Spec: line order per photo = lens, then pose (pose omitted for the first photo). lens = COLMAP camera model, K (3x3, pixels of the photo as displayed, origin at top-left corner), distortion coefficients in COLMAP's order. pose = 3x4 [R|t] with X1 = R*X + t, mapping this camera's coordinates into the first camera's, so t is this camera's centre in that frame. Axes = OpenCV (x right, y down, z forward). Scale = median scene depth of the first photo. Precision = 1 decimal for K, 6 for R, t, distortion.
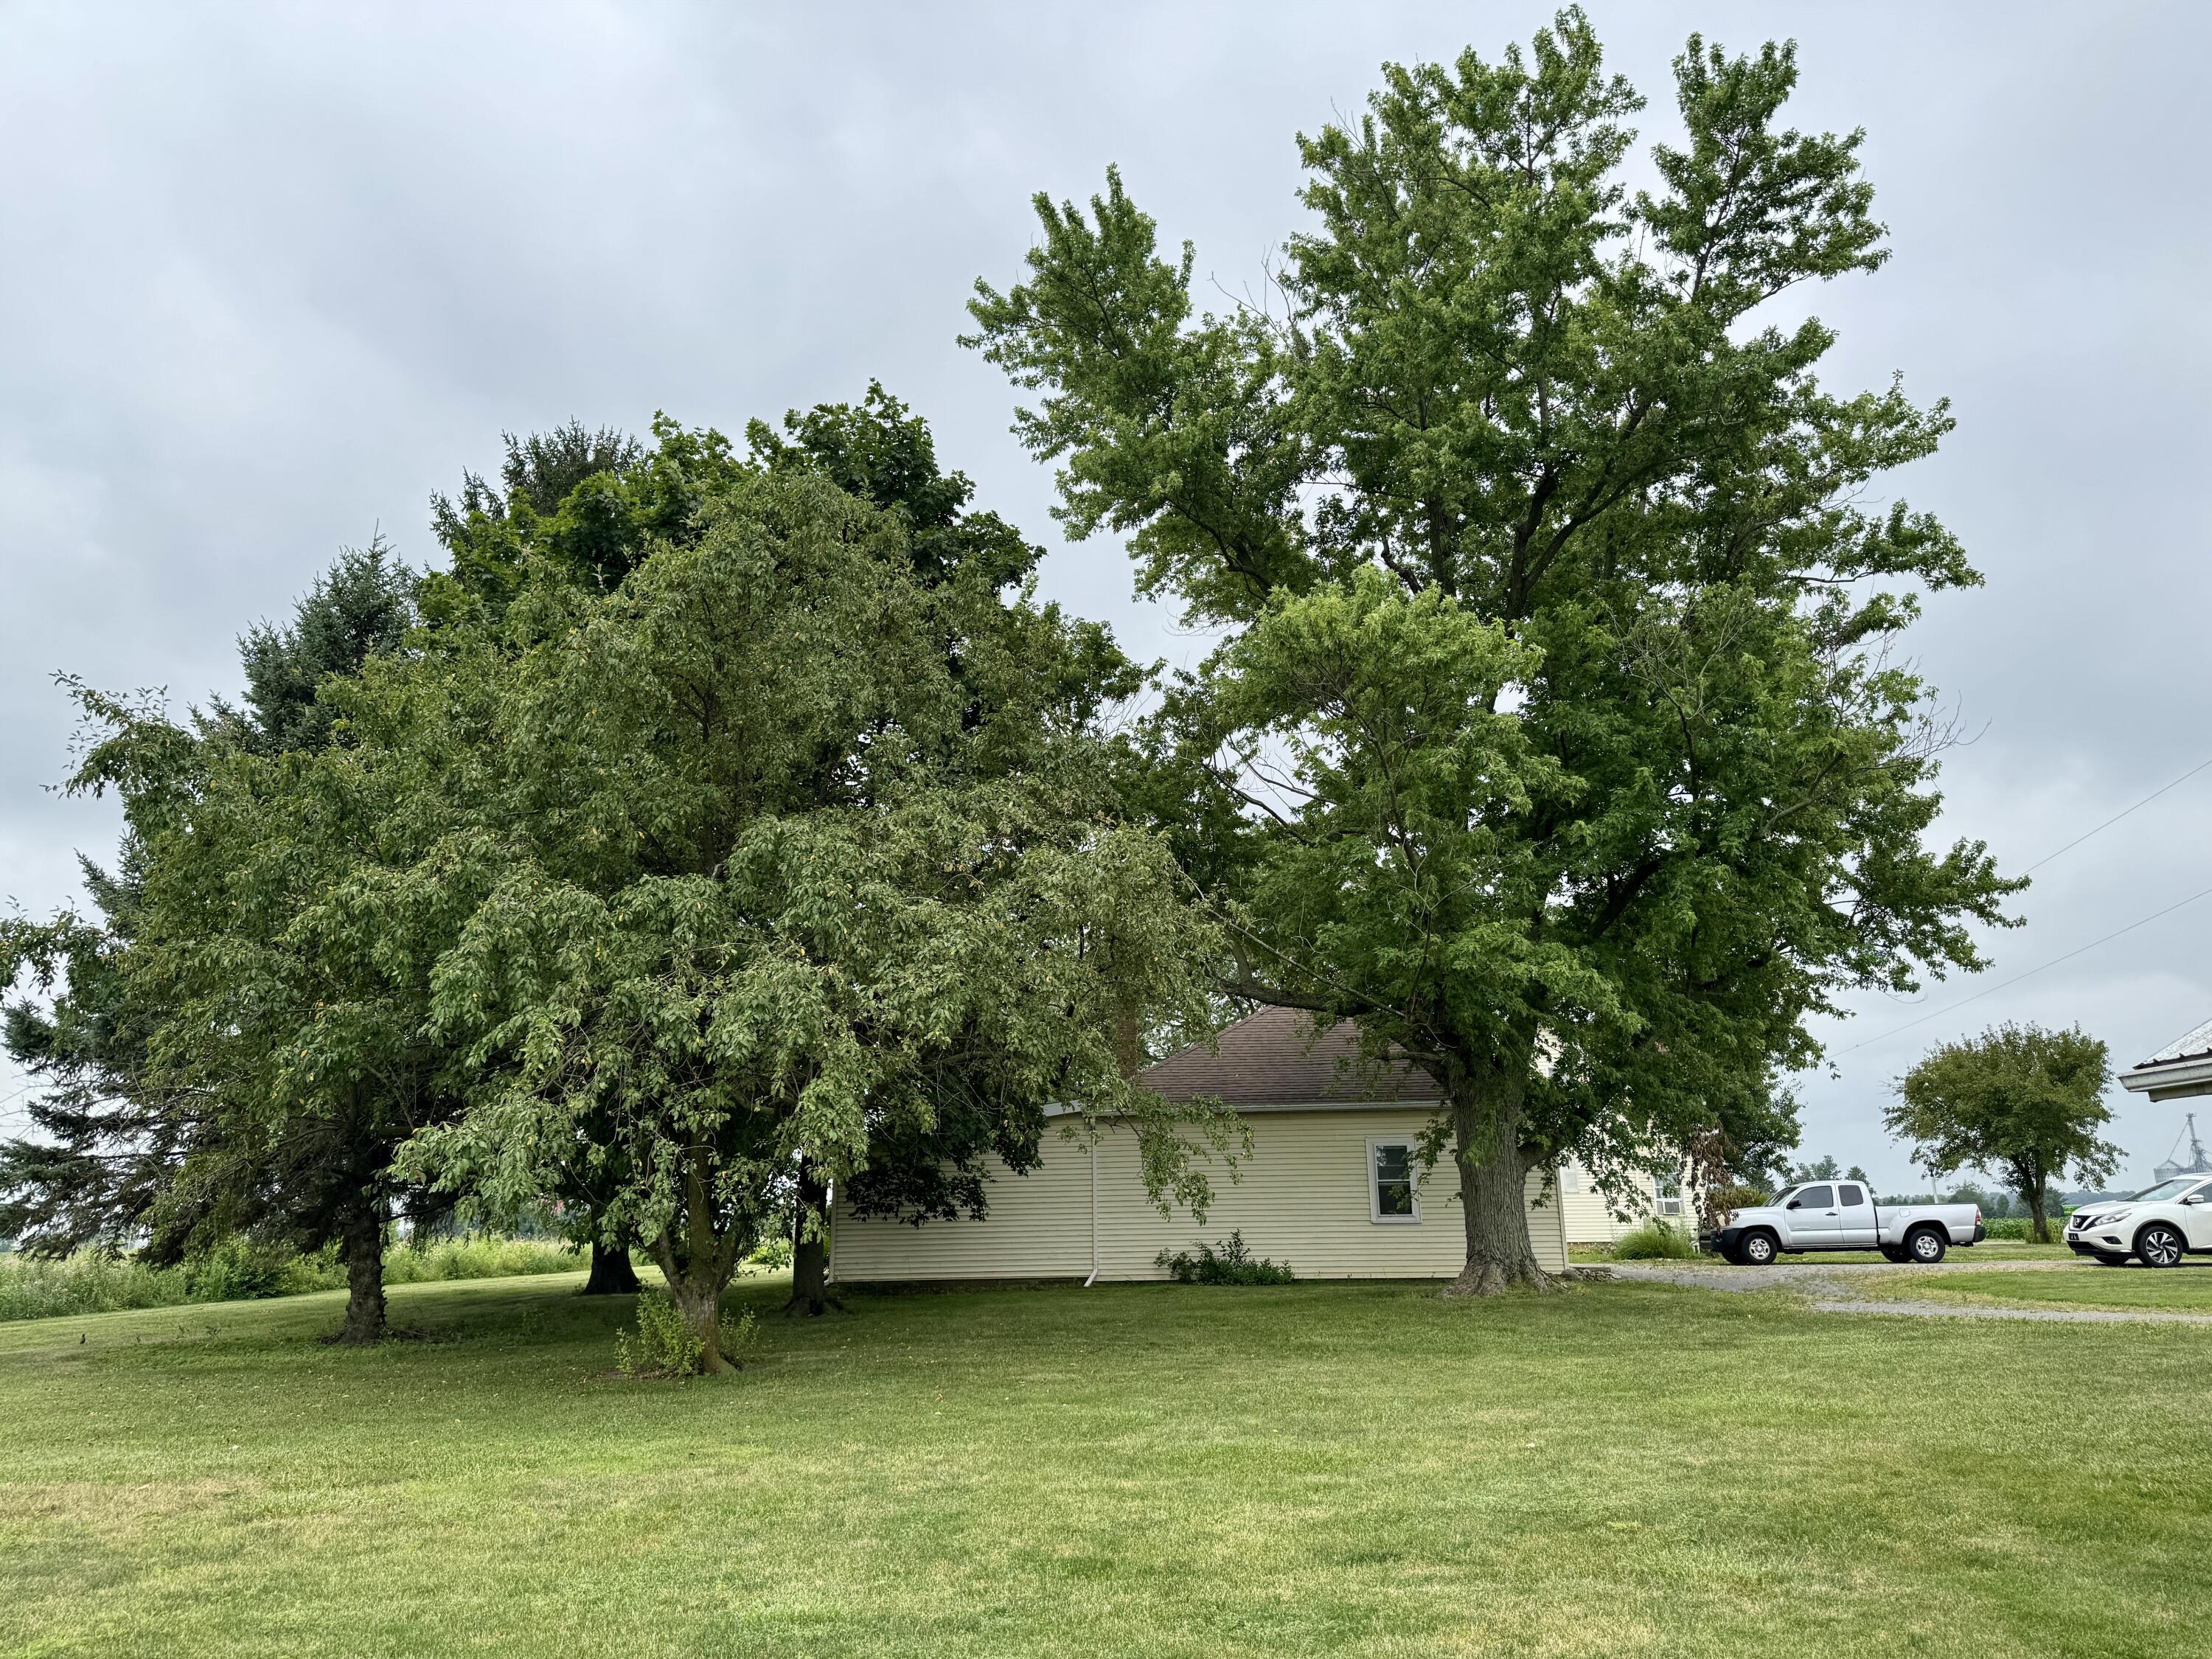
lens RADIAL K [[1545.3, 0, 1118.0], [0, 1545.3, 828.8], [0, 0, 1]] dist [0.040216, -0.049676]
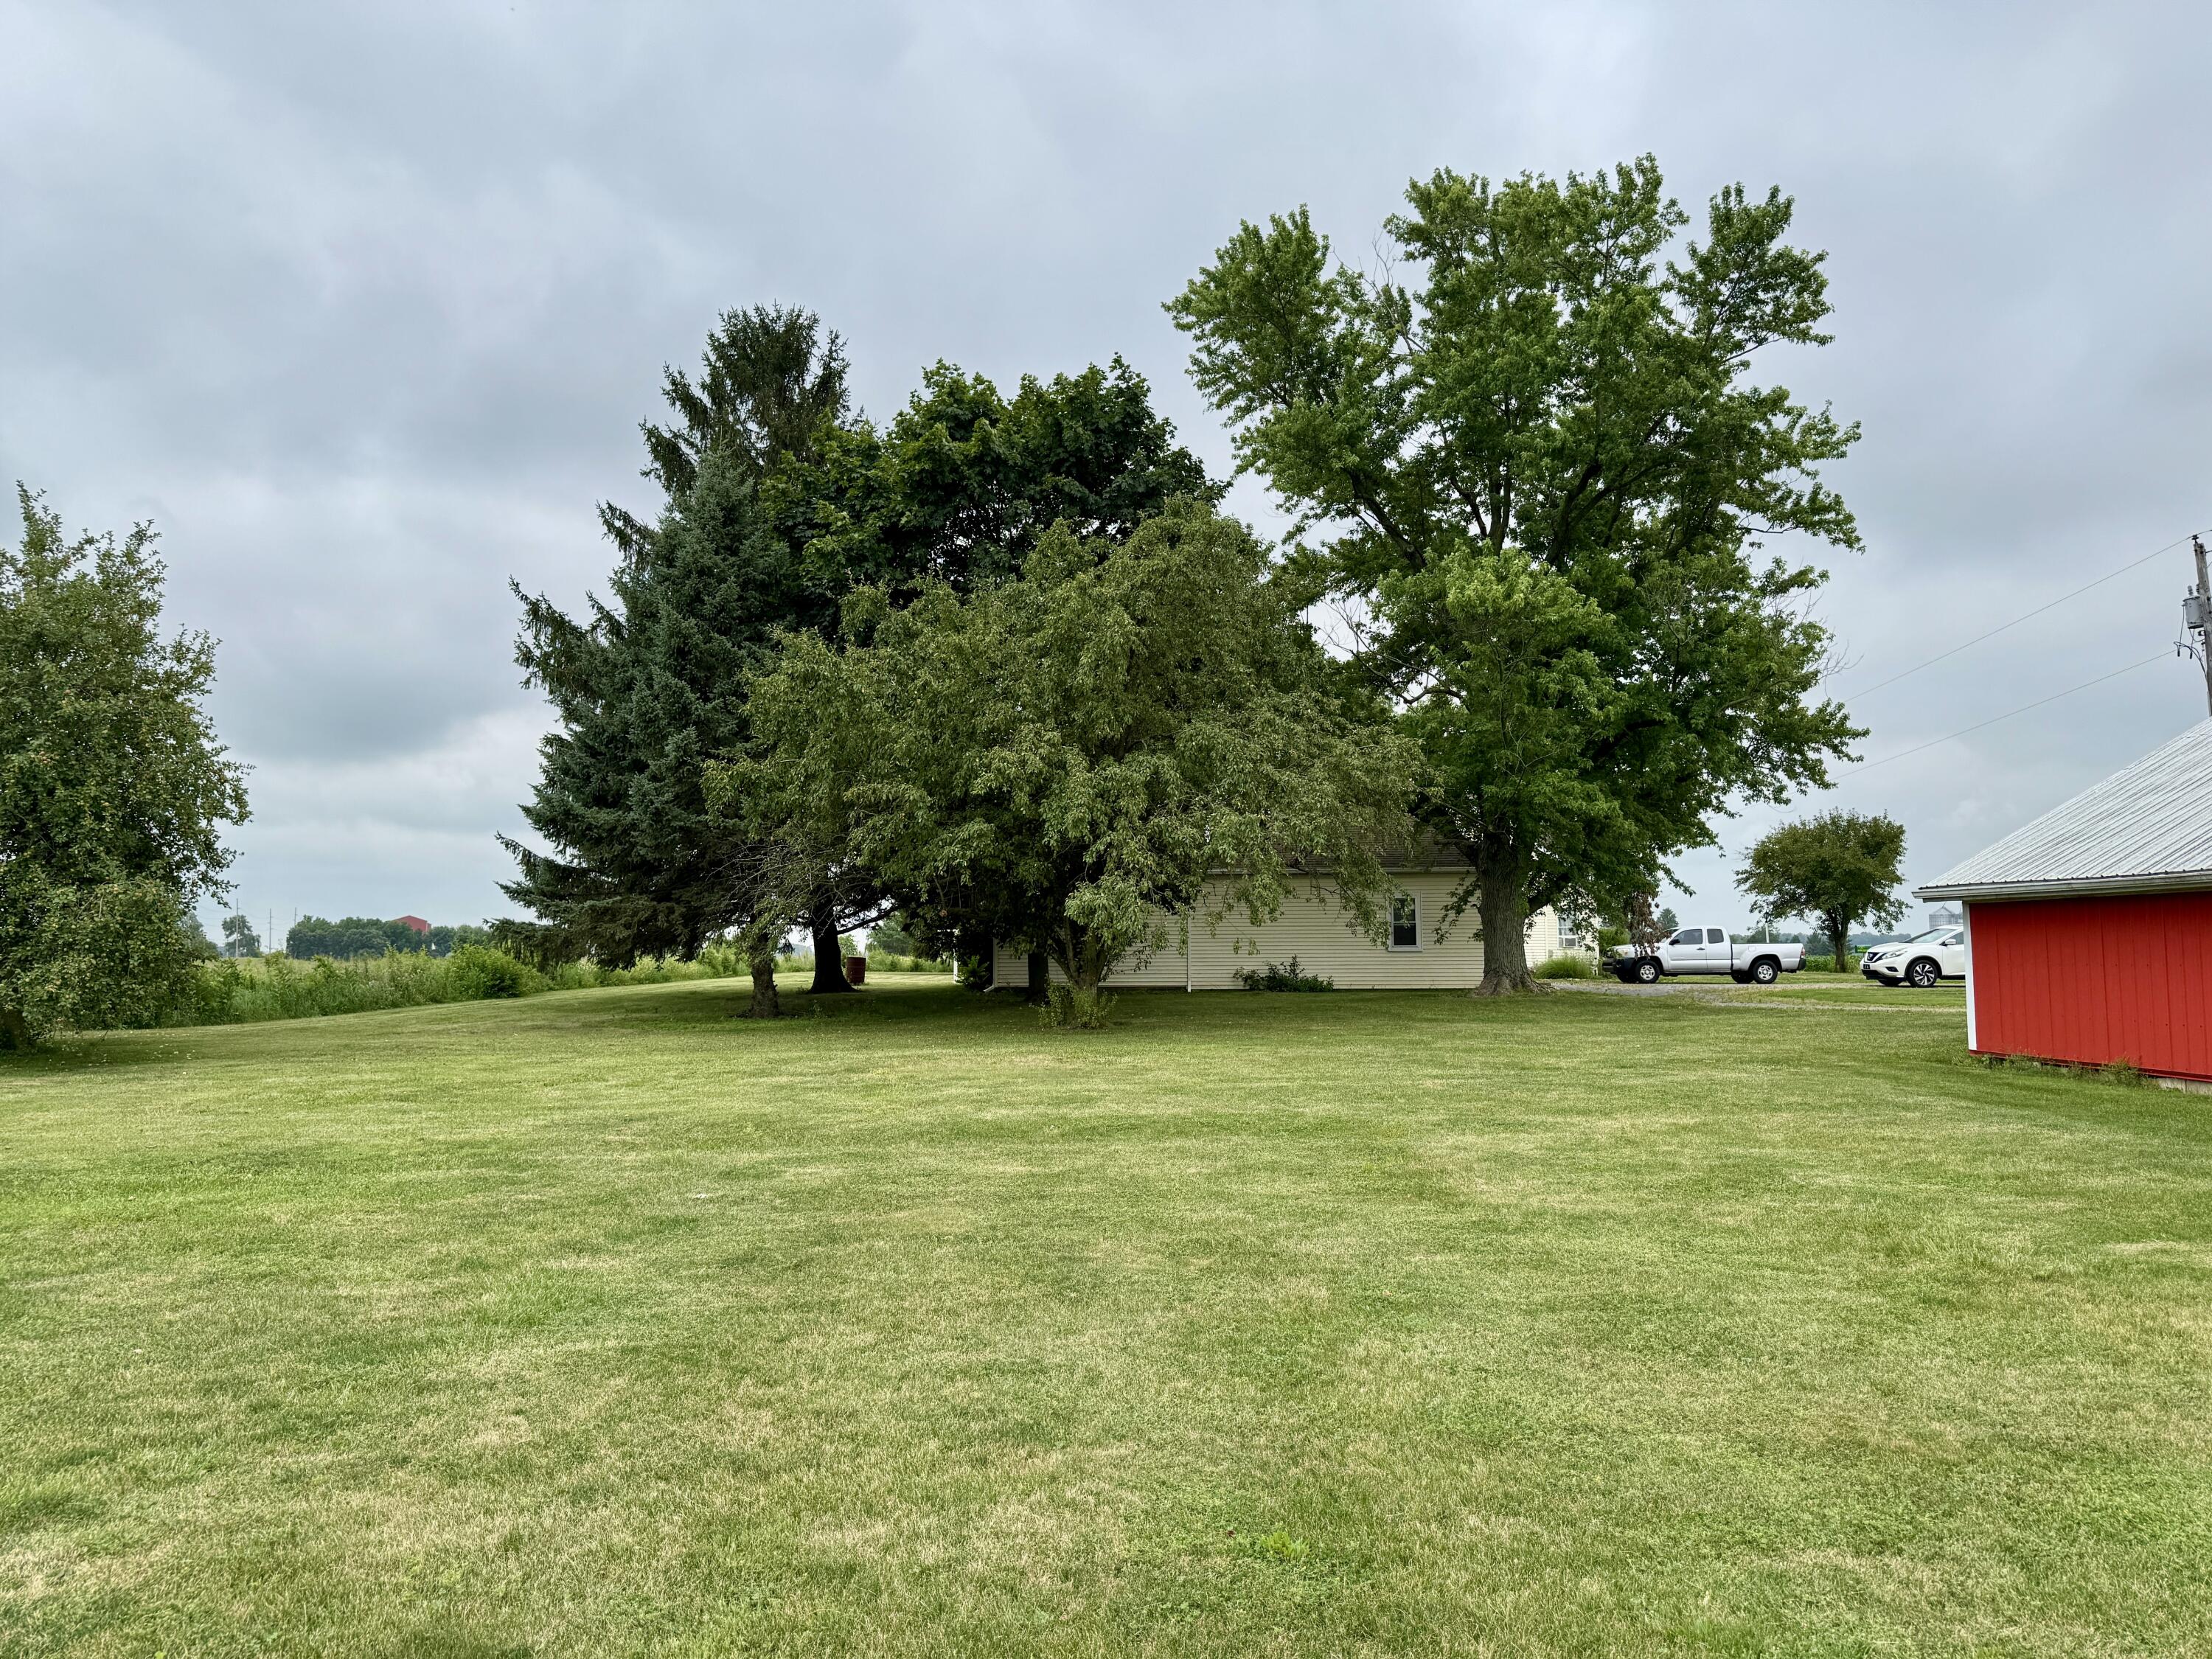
lens RADIAL K [[1545.3, 0, 1105.4], [0, 1545.3, 834.7], [0, 0, 1]] dist [0.040216, -0.049676]
pose [[0.996001, 0.019496, 0.087194, -0.256768], [-0.034233, 0.984700, 0.170865, -0.094609], [-0.082528, -0.173166, 0.981429, -0.395368]]
